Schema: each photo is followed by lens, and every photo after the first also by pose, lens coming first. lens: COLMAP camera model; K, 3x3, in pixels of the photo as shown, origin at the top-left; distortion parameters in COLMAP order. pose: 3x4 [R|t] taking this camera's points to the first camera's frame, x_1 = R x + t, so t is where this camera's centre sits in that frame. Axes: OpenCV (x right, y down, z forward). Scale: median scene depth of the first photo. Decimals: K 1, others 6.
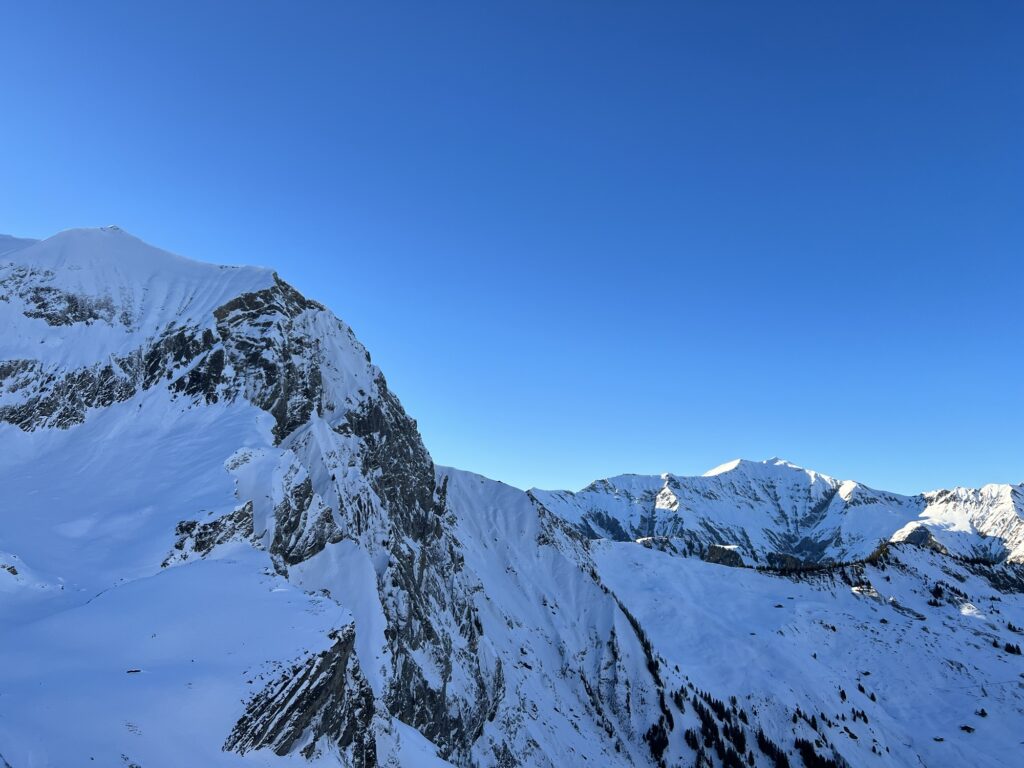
lens RADIAL K [[763.0, 0, 511.4], [0, 763.0, 385.9], [0, 0, 1]] dist [0.079868, -0.099624]
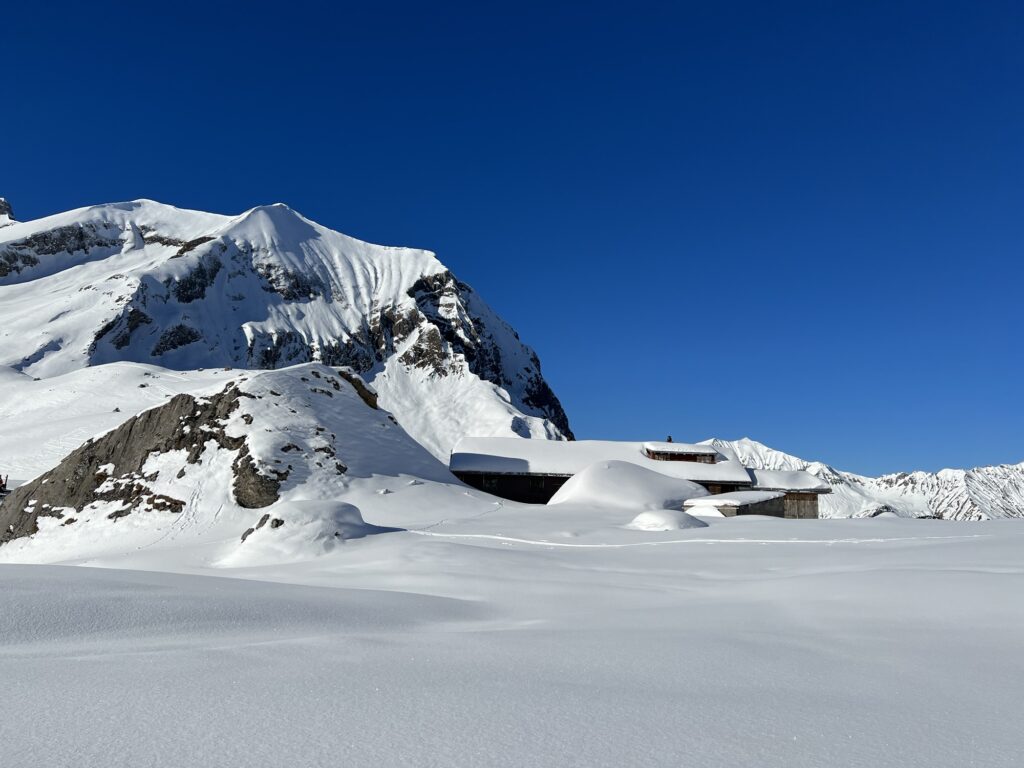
lens RADIAL K [[763.0, 0, 513.0], [0, 763.0, 384.8], [0, 0, 1]] dist [0.079868, -0.099624]
pose [[0.996099, 0.036254, 0.080451, -0.312708], [-0.038838, 0.998771, 0.030791, -0.003002], [-0.079236, -0.033796, 0.996283, -0.110853]]
